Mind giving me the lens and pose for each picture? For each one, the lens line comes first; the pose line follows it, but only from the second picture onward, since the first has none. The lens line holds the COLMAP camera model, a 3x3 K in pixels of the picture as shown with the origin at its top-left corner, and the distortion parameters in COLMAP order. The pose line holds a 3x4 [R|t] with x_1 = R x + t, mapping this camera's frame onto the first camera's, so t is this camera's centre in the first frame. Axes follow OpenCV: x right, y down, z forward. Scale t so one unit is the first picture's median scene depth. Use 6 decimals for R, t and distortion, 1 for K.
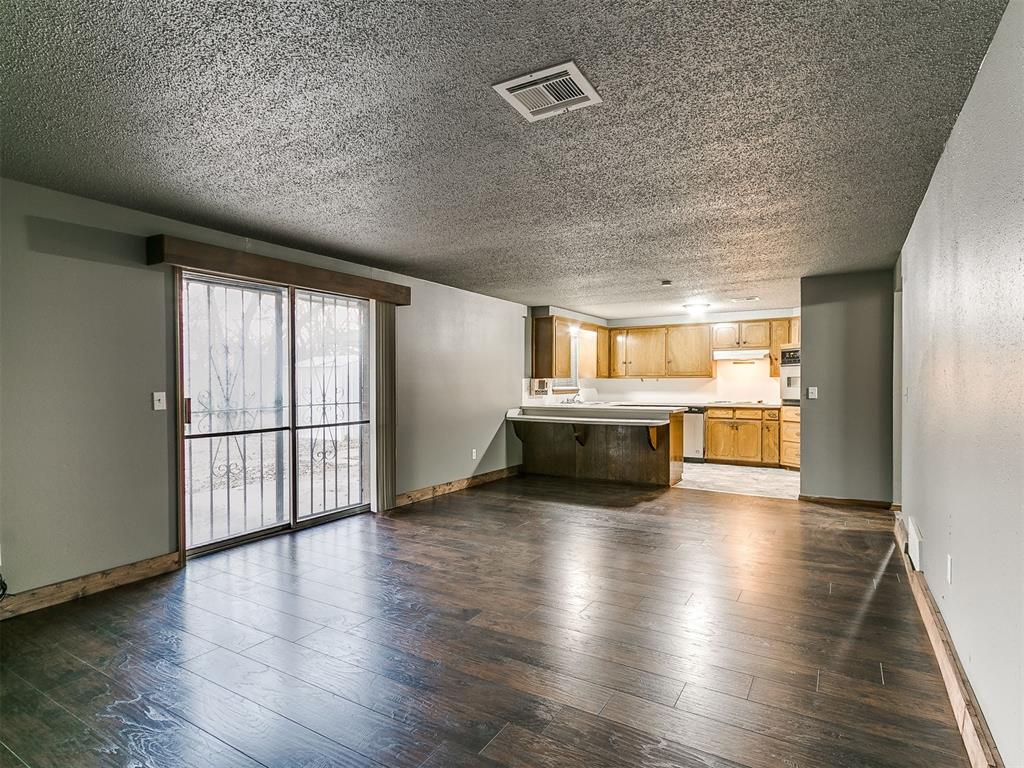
lens RADIAL K [[536.3, 0, 518.3], [0, 536.3, 388.0], [0, 0, 1]] dist [0.011571, -0.002120]
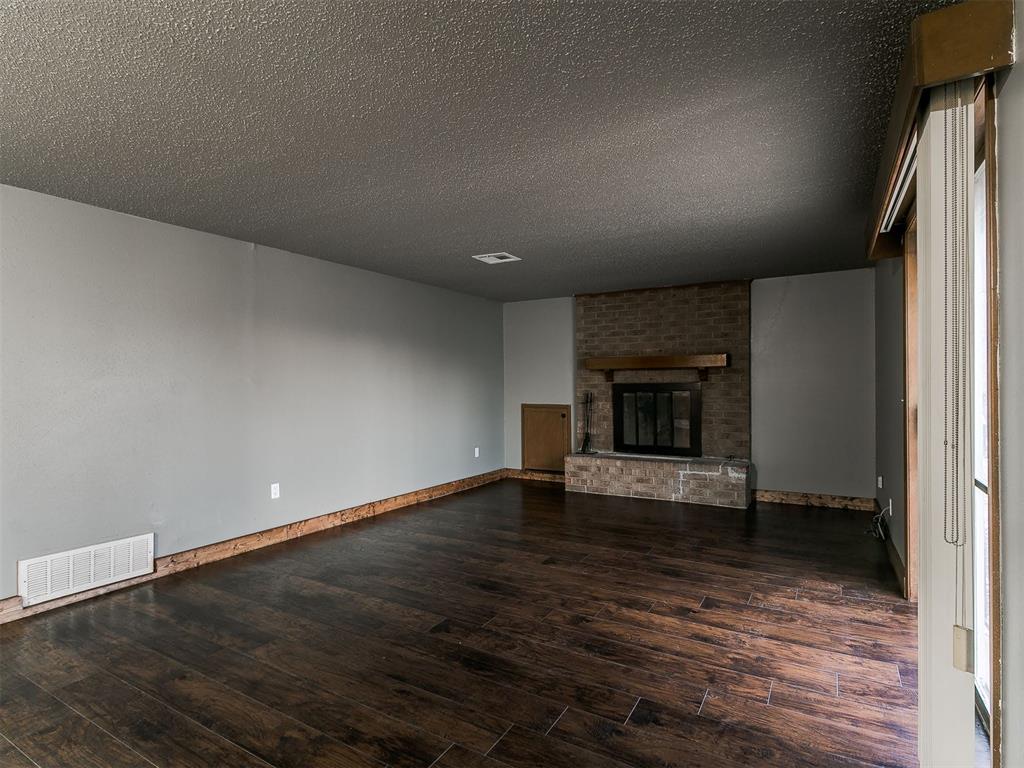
lens RADIAL K [[536.3, 0, 517.8], [0, 536.3, 384.3], [0, 0, 1]] dist [0.011571, -0.002120]
pose [[-0.999850, 0.010082, -0.014081, 0.000488], [0.009890, 0.999858, 0.013645, -0.011444], [0.014217, 0.013504, -0.999808, 0.841875]]
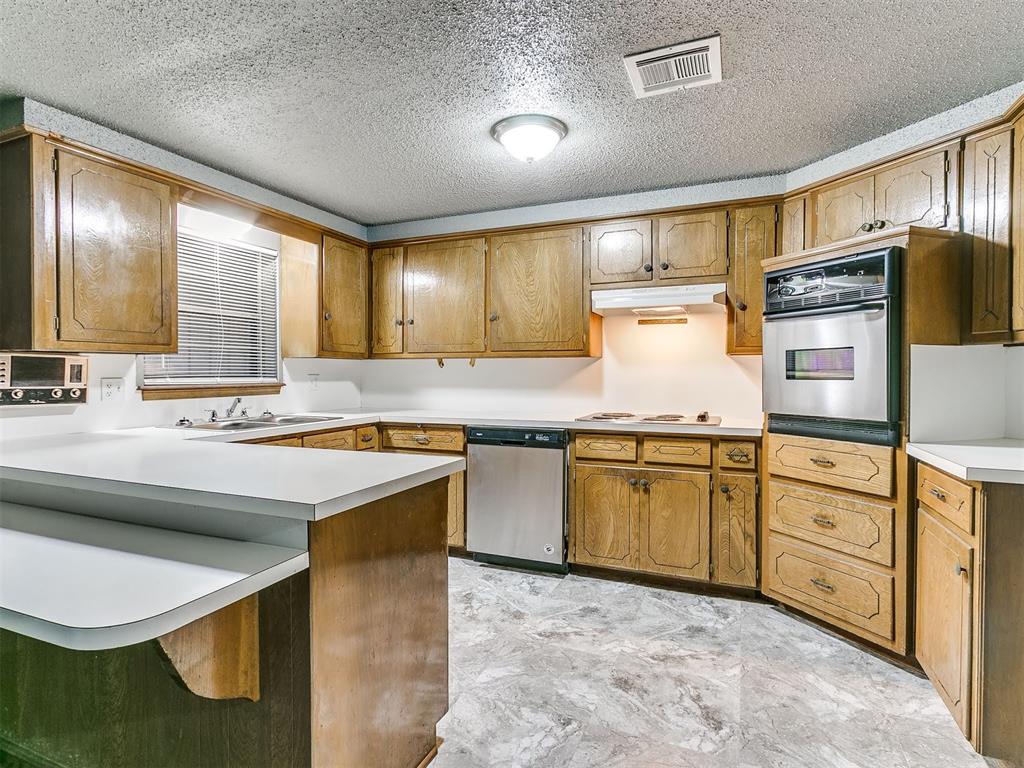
lens RADIAL K [[536.3, 0, 496.8], [0, 536.3, 378.7], [0, 0, 1]] dist [0.011571, -0.002120]
pose [[0.993293, 0.000690, 0.115626, 0.260576], [-0.001011, 0.999996, 0.002718, -0.003128], [-0.115624, -0.002817, 0.993289, 0.641589]]
